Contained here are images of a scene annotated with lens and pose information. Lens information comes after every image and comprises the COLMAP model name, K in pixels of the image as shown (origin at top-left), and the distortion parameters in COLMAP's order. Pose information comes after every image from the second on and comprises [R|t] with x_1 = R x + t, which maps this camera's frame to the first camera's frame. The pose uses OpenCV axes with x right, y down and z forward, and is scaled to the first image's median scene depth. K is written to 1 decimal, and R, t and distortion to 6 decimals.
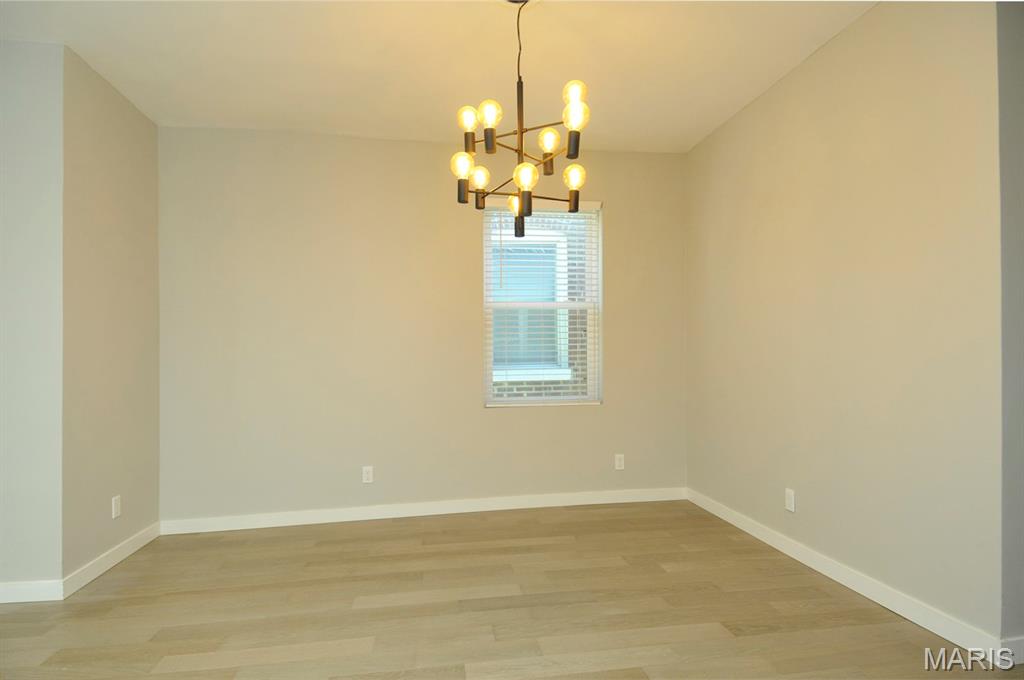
lens RADIAL K [[532.9, 0, 512.5], [0, 532.9, 360.3], [0, 0, 1]] dist [0.052717, -0.055800]
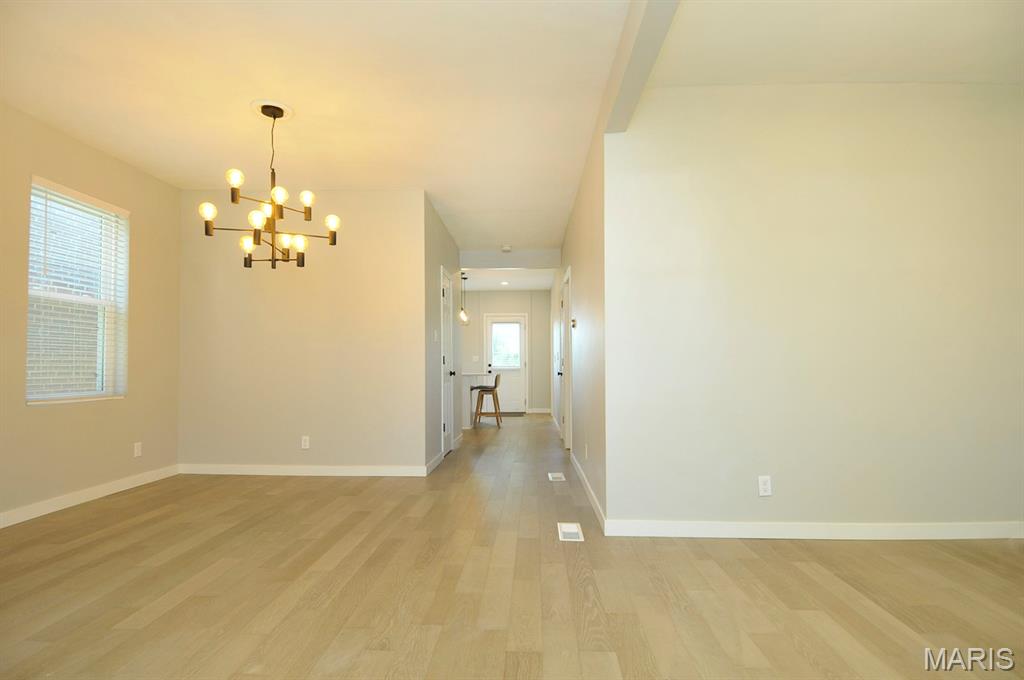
lens RADIAL K [[538.5, 0, 514.9], [0, 538.5, 362.4], [0, 0, 1]] dist [0.057037, -0.057270]
pose [[0.208601, 0.018077, 0.977834, -1.064493], [-0.013624, 0.999786, -0.015577, 0.025963], [-0.977906, -0.010072, 0.208803, 0.004840]]
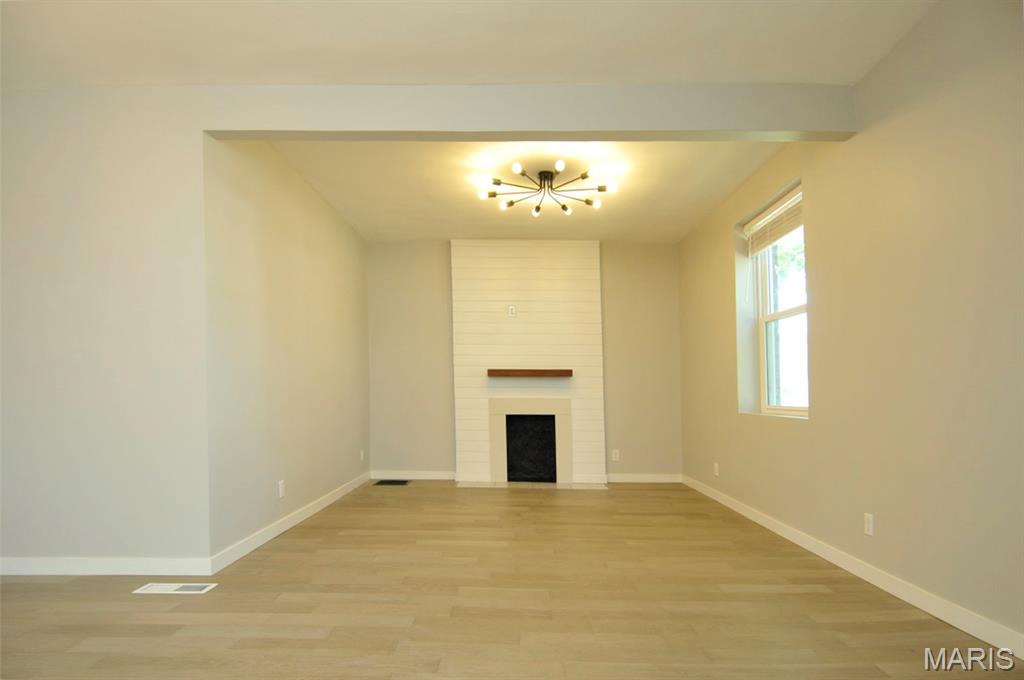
lens RADIAL K [[565.3, 0, 511.1], [0, 565.3, 391.2], [0, 0, 1]] dist [0.000131, -0.000024]
pose [[-0.983859, 0.007943, 0.178770, -0.653867], [0.004039, 0.999746, -0.022190, 0.050521], [-0.178901, -0.021109, -0.983641, 0.993410]]
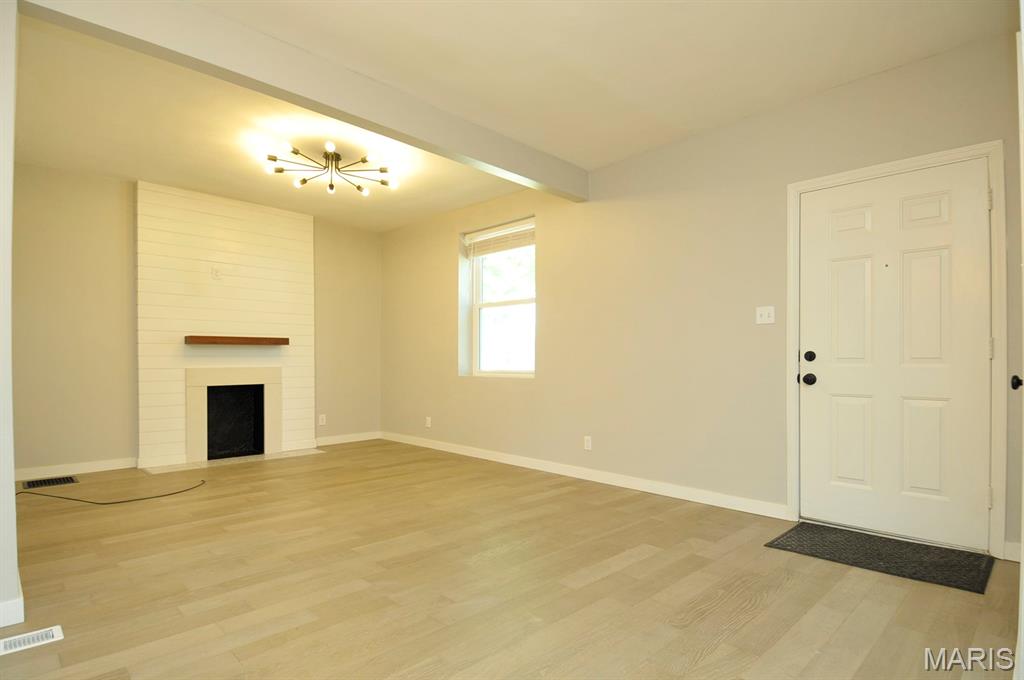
lens RADIAL K [[538.5, 0, 514.9], [0, 538.5, 362.4], [0, 0, 1]] dist [0.057037, -0.057270]
pose [[-0.821501, 0.020335, -0.569844, -0.050765], [0.023231, 0.999728, 0.002184, 0.029790], [0.569733, -0.011444, -0.821750, 1.033700]]
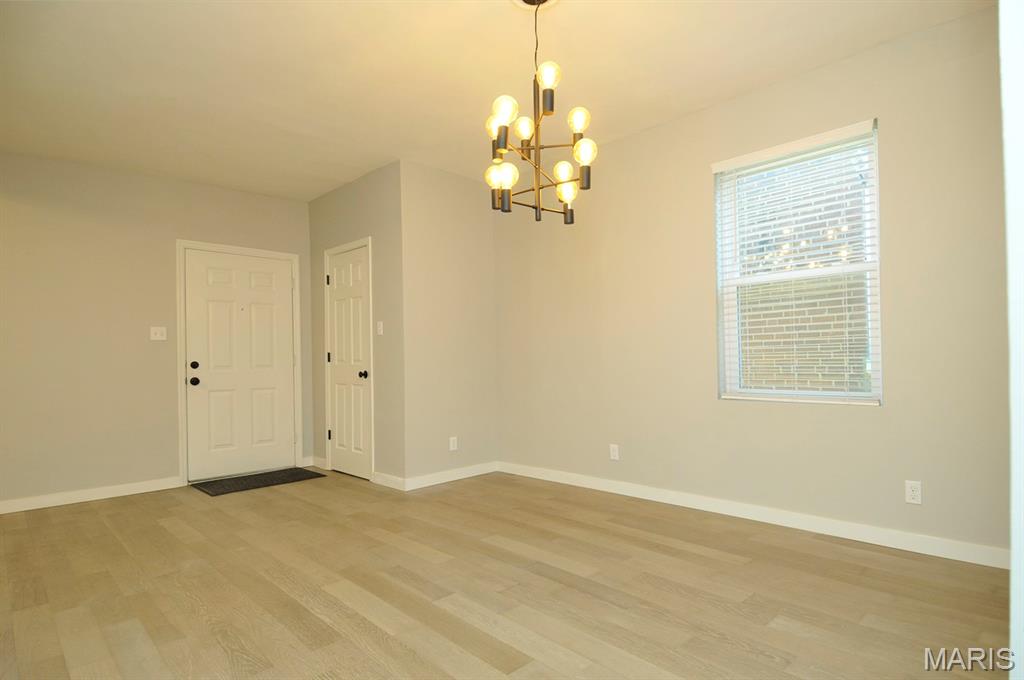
lens RADIAL K [[532.8, 0, 520.8], [0, 532.8, 364.2], [0, 0, 1]] dist [0.047564, -0.048971]
pose [[0.575301, 0.010202, -0.817878, 0.674013], [0.013343, 0.999672, 0.021855, 0.008465], [0.817833, -0.023486, 0.574976, 0.286131]]
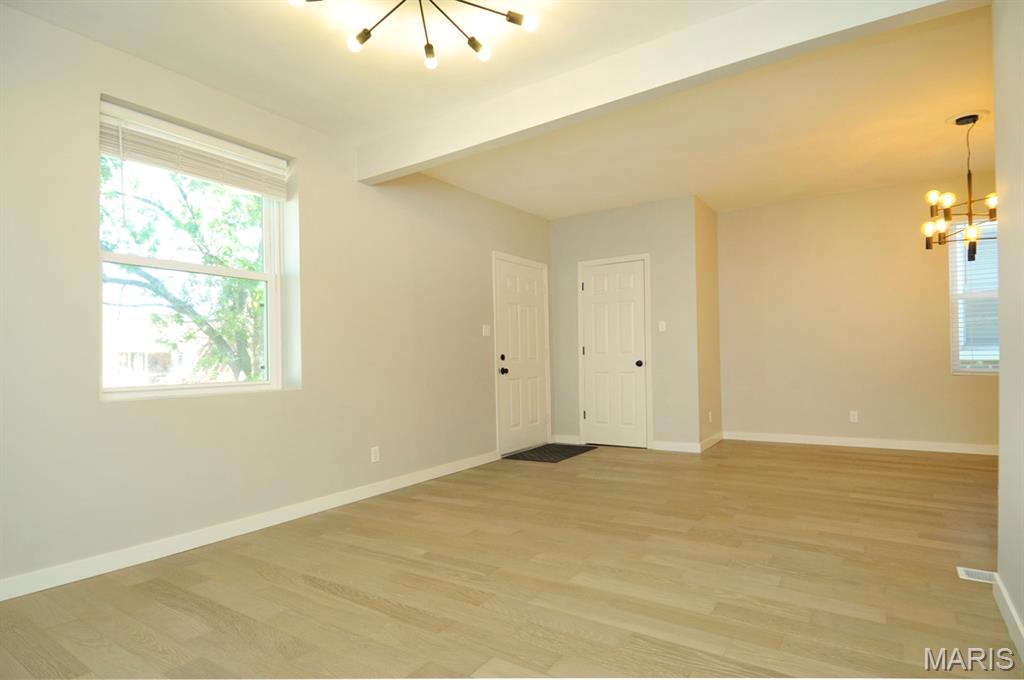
lens RADIAL K [[521.3, 0, 516.0], [0, 521.3, 372.8], [0, 0, 1]] dist [0.000358, -0.021665]
pose [[0.714839, 0.015347, -0.699121, 0.101754], [0.019064, 0.998960, 0.041421, 0.013045], [0.699030, -0.042937, 0.713802, -0.926295]]
